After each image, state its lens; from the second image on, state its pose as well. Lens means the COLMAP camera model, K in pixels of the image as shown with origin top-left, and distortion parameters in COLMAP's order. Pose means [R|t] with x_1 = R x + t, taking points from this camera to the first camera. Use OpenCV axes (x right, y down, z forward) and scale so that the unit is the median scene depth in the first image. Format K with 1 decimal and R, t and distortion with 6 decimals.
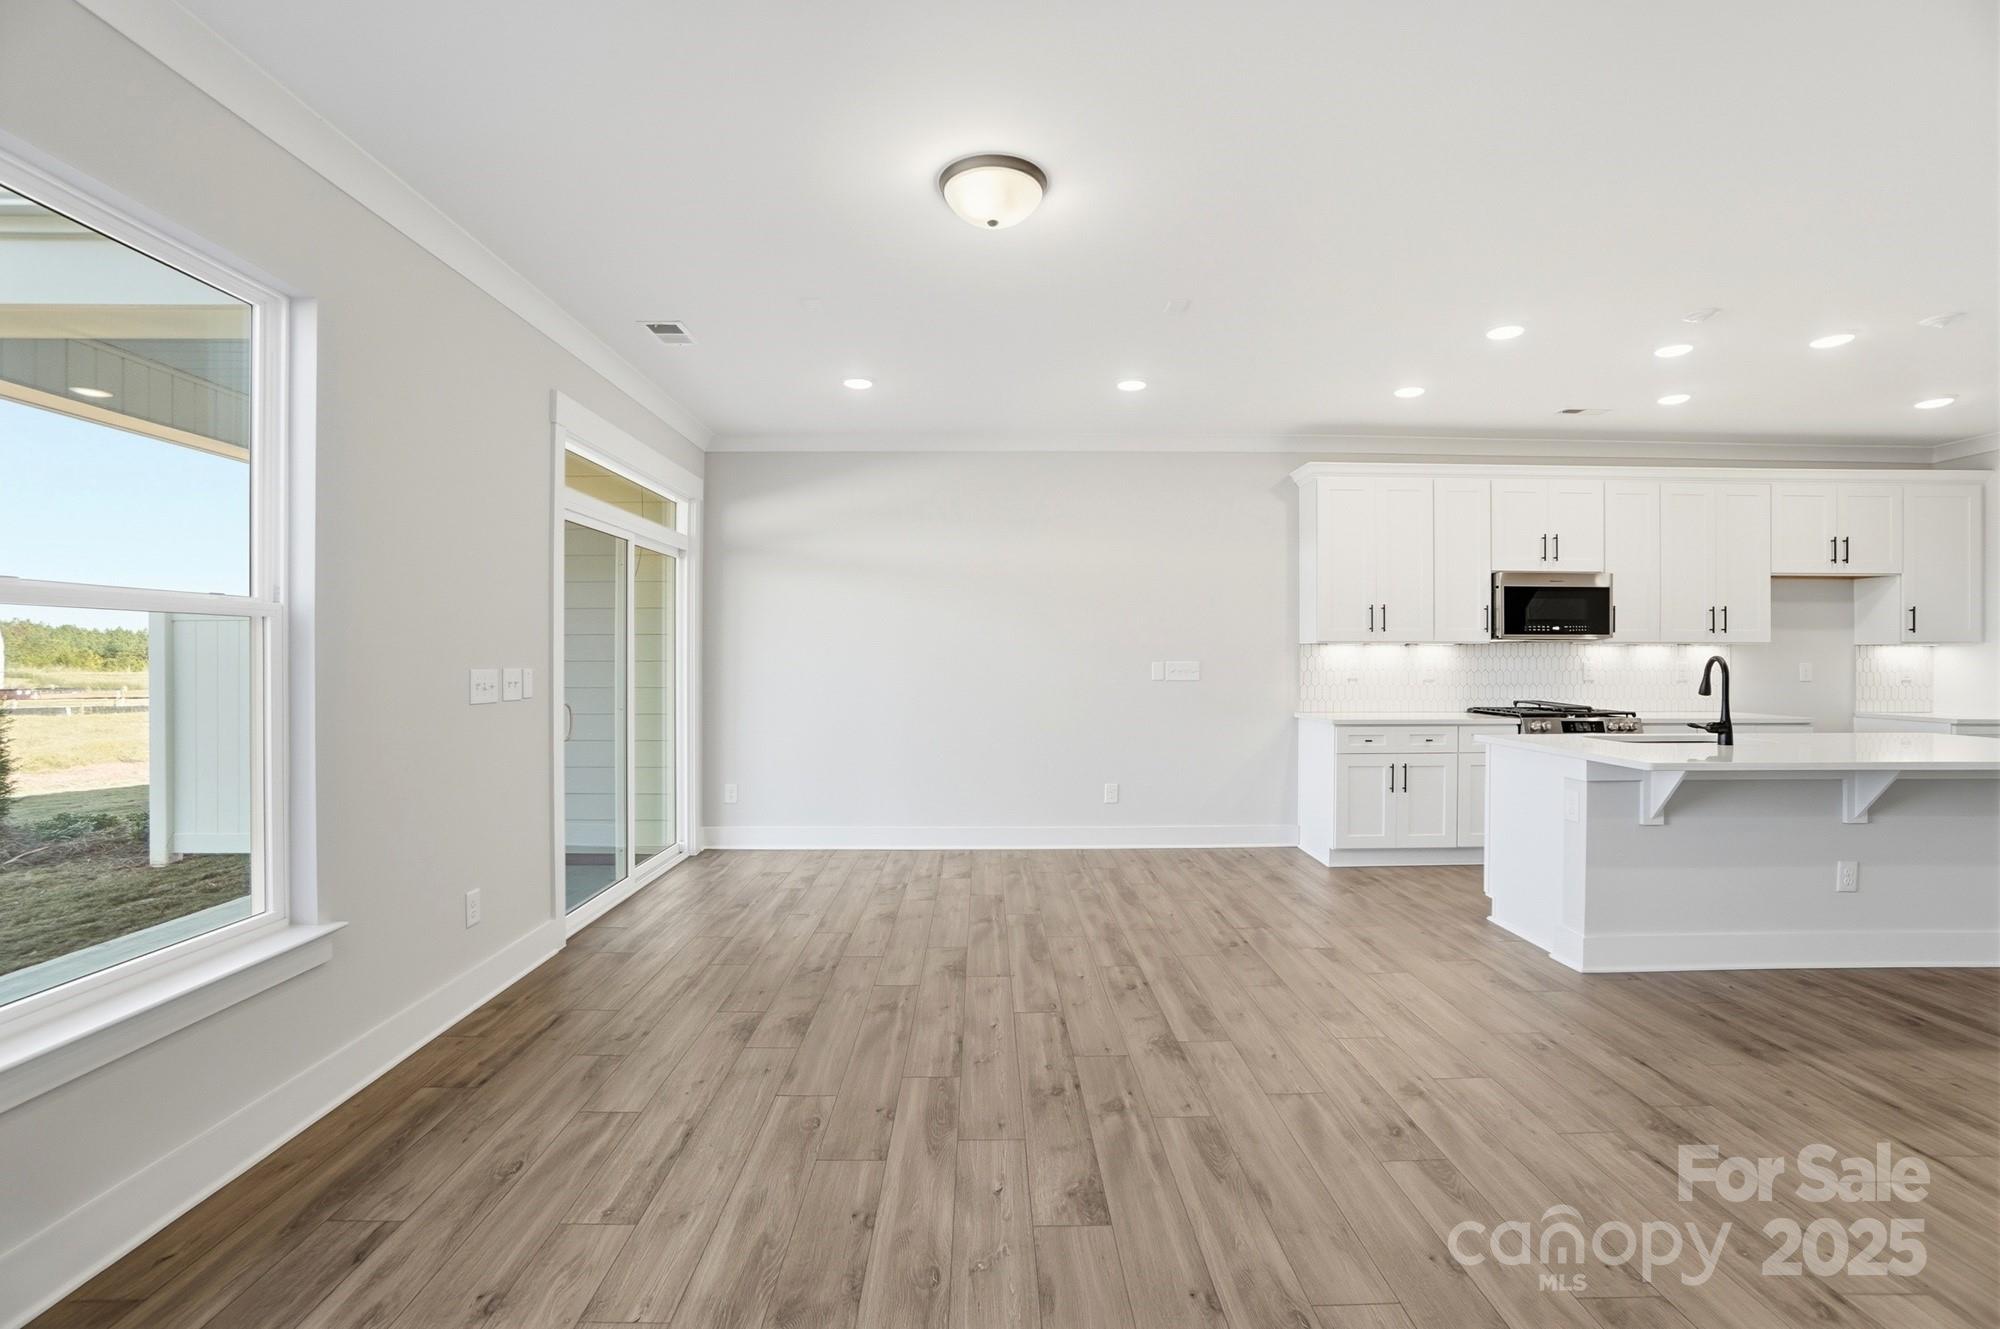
lens RADIAL K [[886.7, 0, 999.6], [0, 886.7, 653.8], [0, 0, 1]] dist [-0.039530, 0.011527]
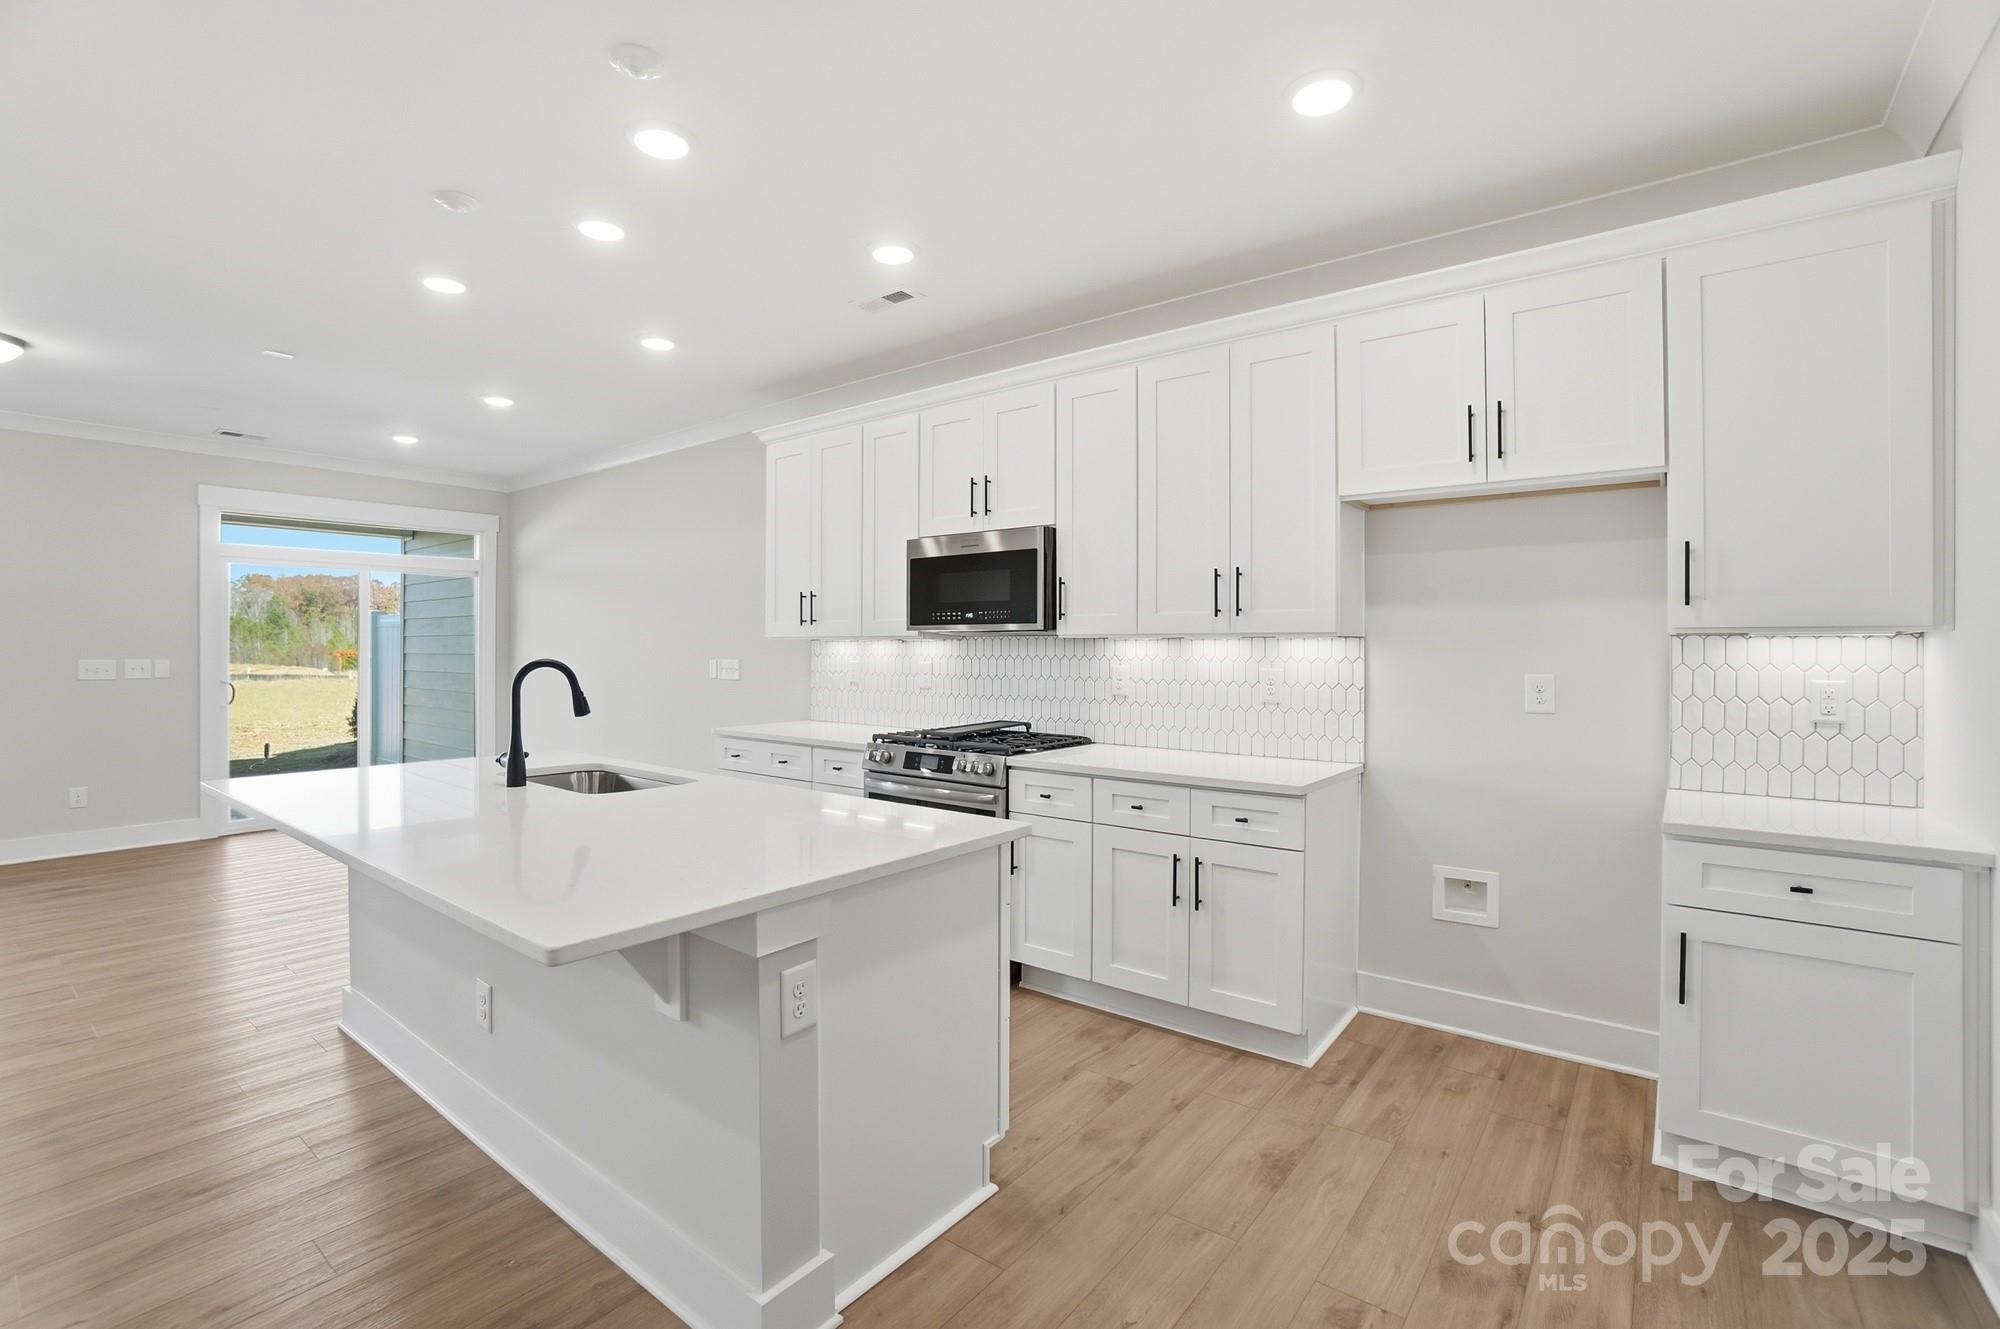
lens RADIAL K [[893.4, 0, 998.1], [0, 893.4, 657.3], [0, 0, 1]] dist [-0.056056, 0.018345]
pose [[0.778109, 0.008068, -0.628077, 1.131876], [0.001535, 0.999890, 0.014746, -0.006983], [0.628127, -0.012438, 0.778011, 0.493171]]
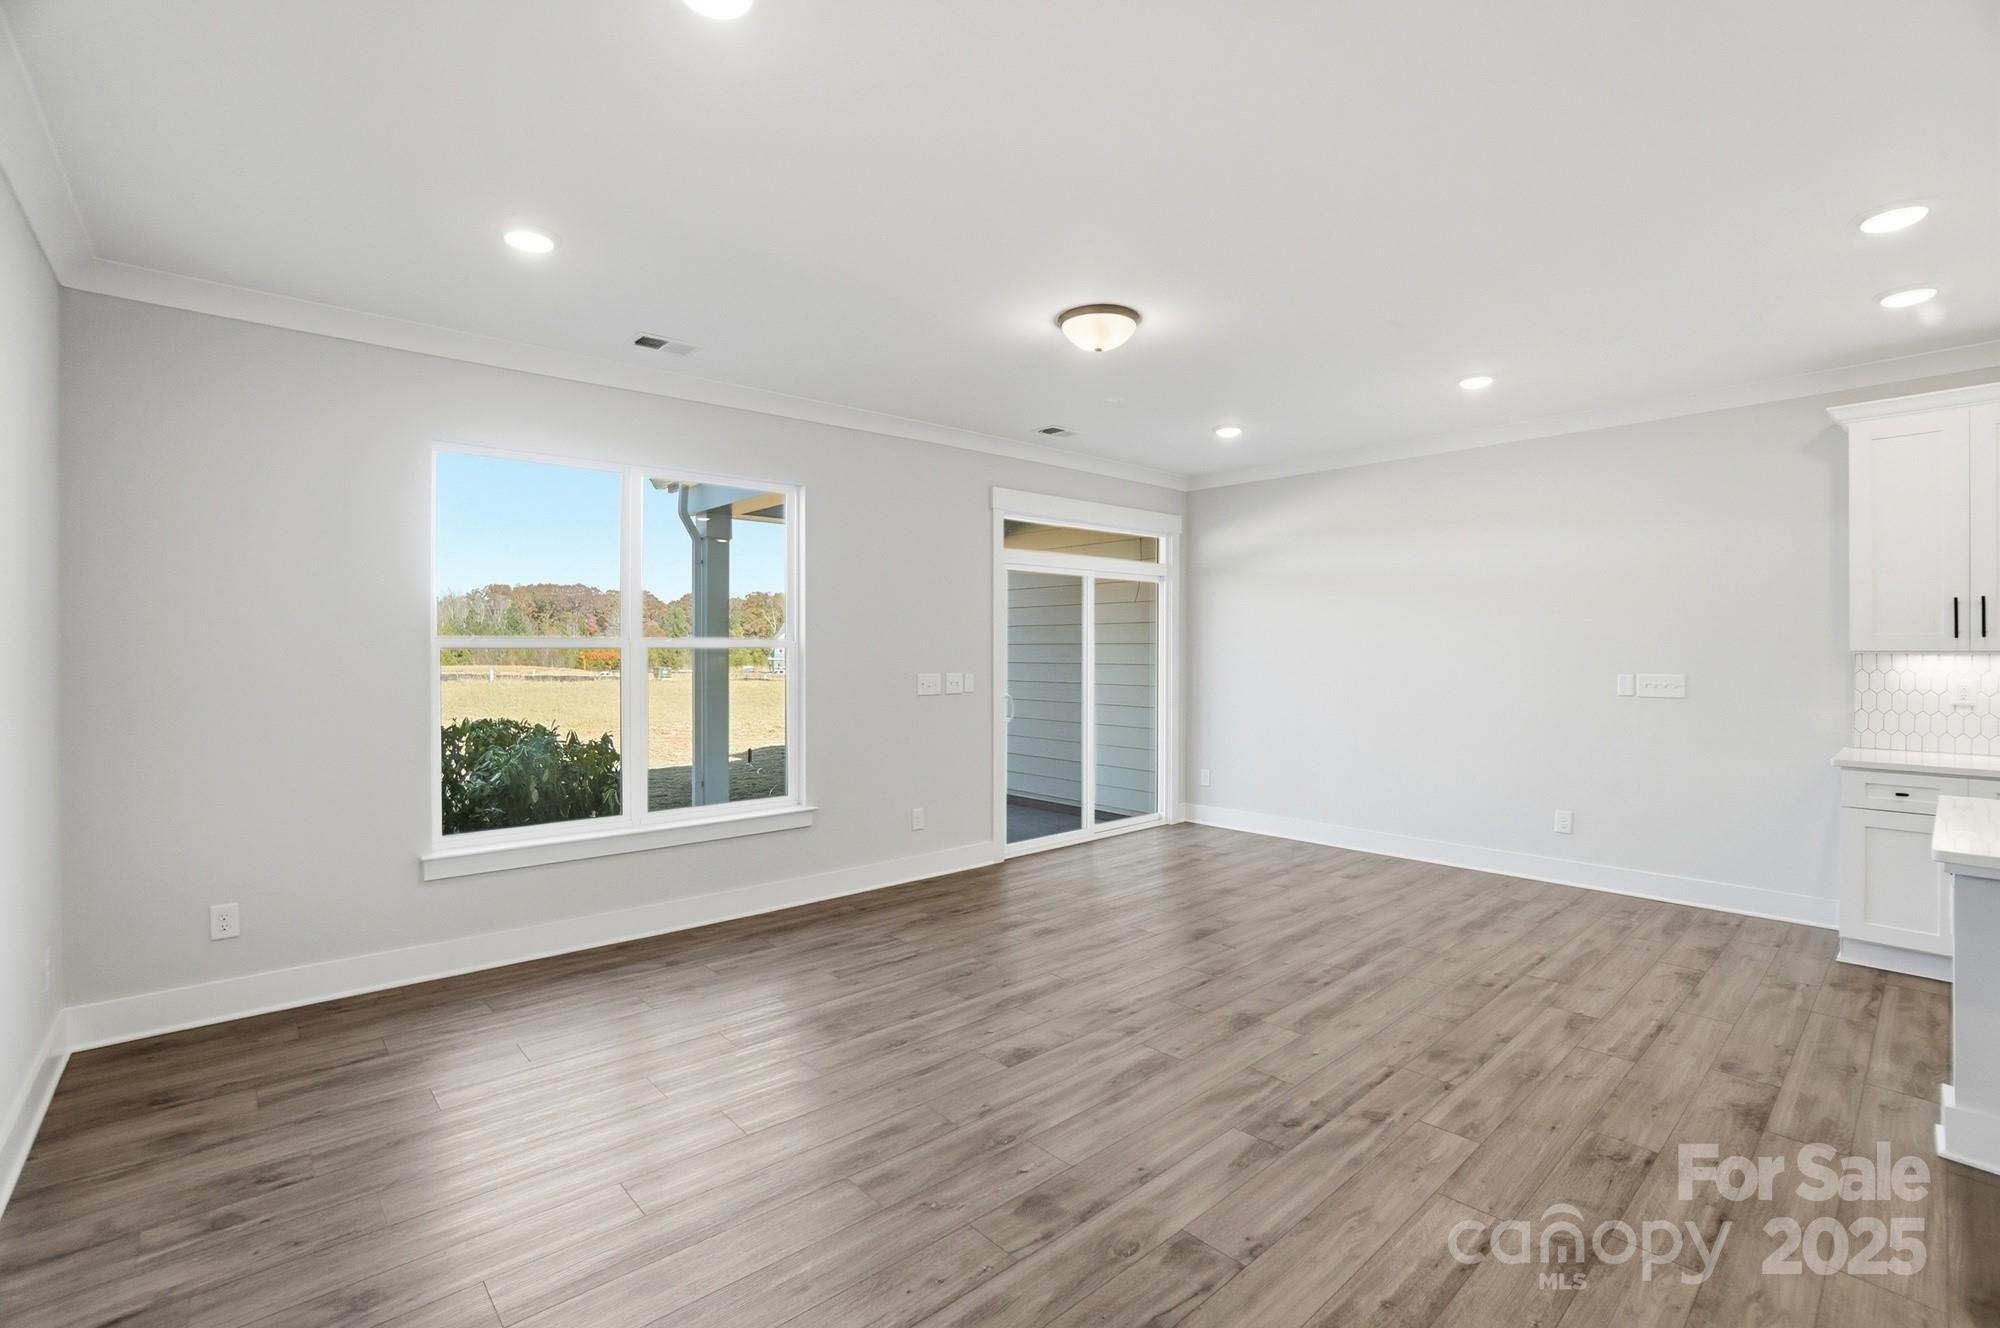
lens RADIAL K [[893.4, 0, 991.6], [0, 893.4, 653.8], [0, 0, 1]] dist [-0.056056, 0.018345]
pose [[0.654070, 0.004246, -0.756422, 0.455629], [0.003830, 0.999953, 0.008925, -0.021830], [0.756424, -0.008735, 0.654023, 0.002792]]
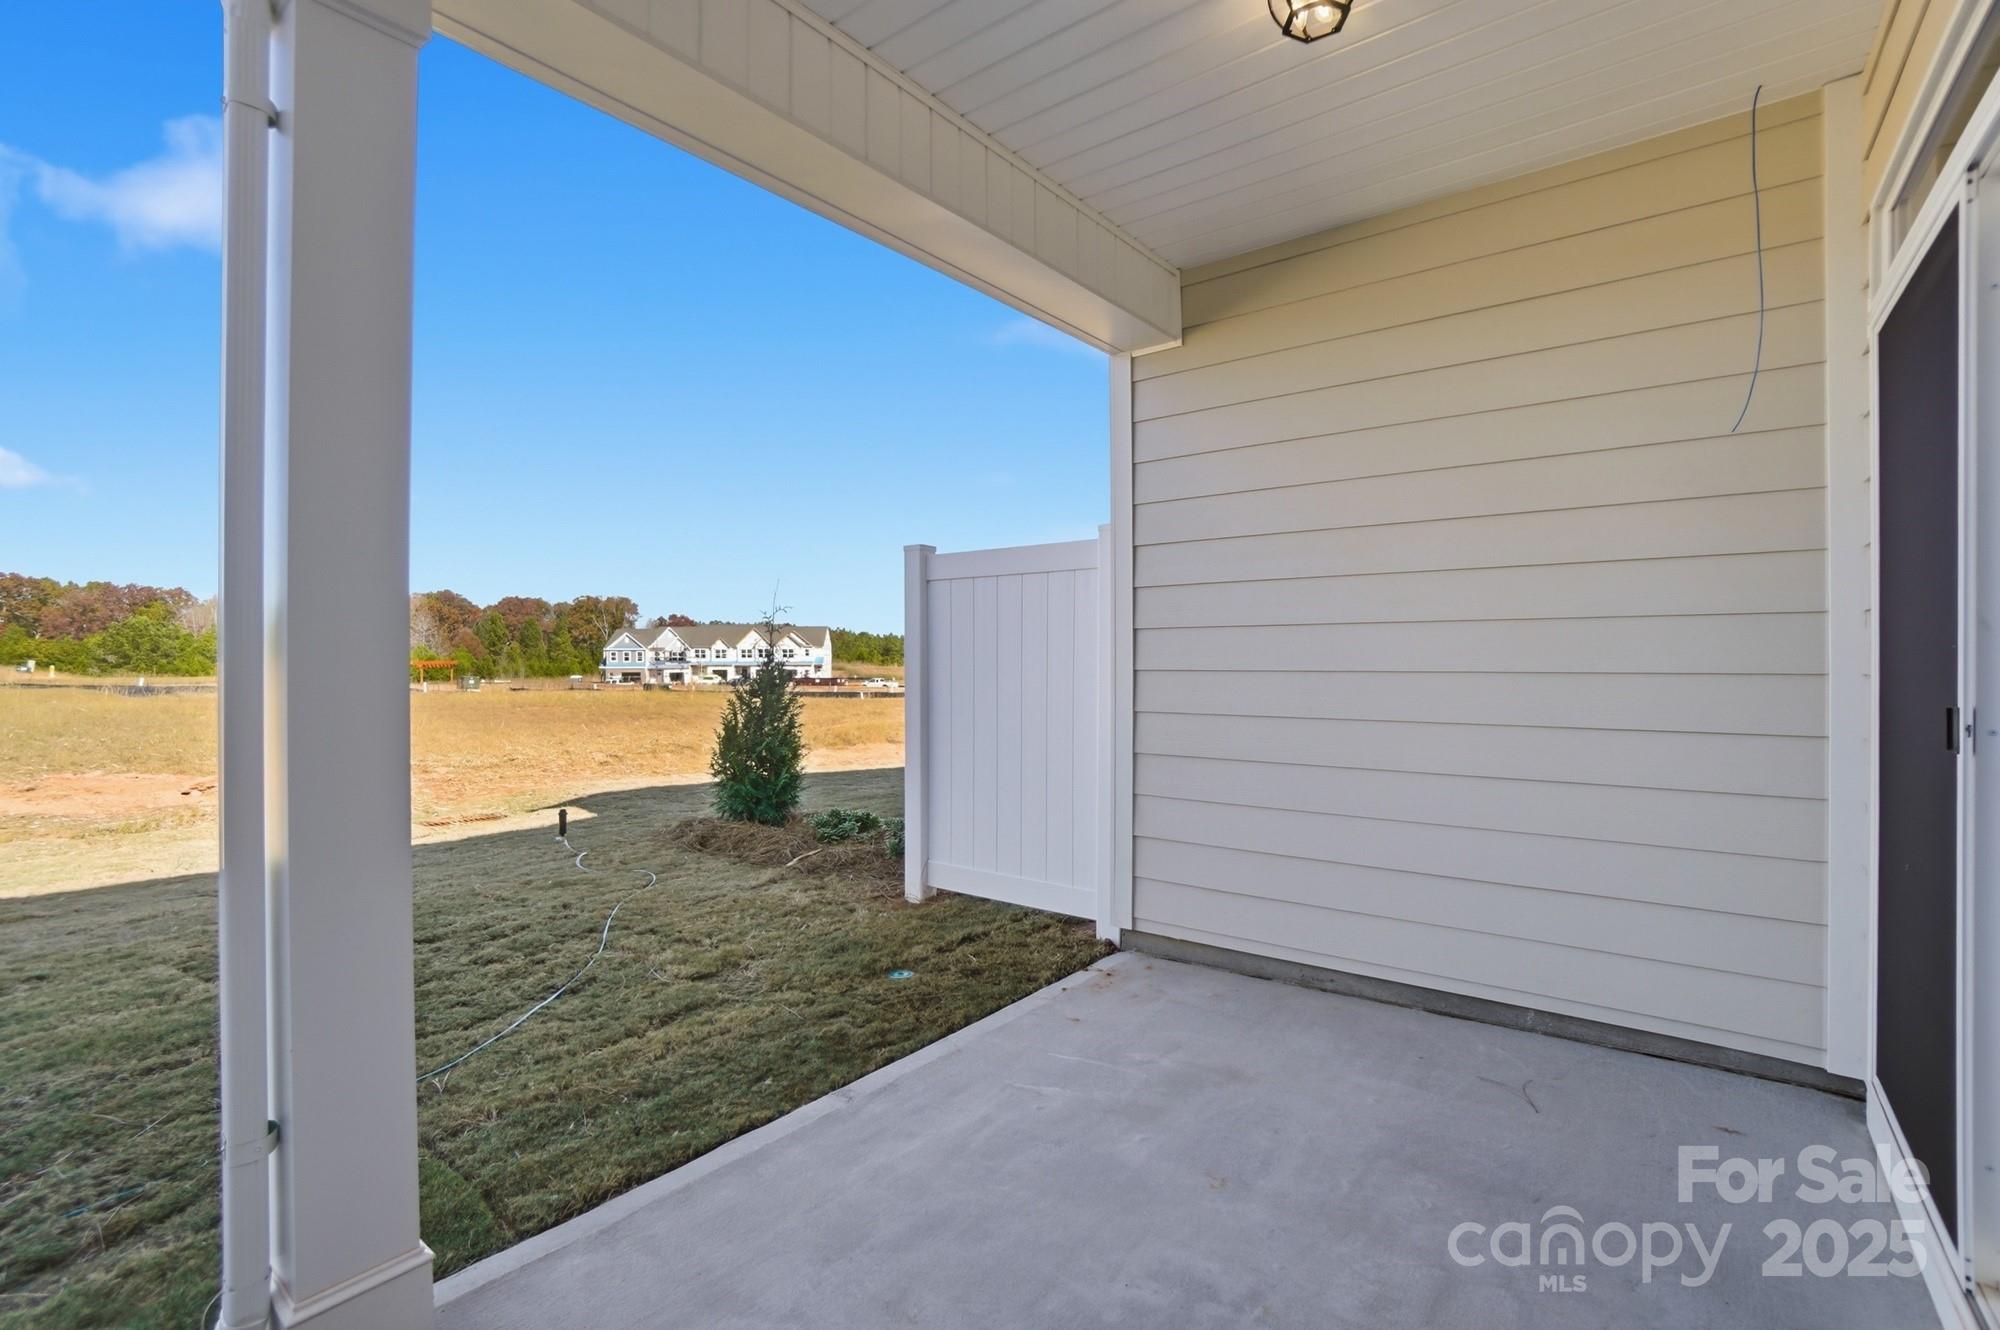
lens RADIAL K [[893.4, 0, 986.1], [0, 893.4, 621.7], [0, 0, 1]] dist [-0.056056, 0.018345]
pose [[0.770719, -0.029545, -0.636490, -0.451349], [0.009043, 0.999331, -0.035437, 0.028265], [0.637111, 0.021556, 0.770470, 0.463733]]
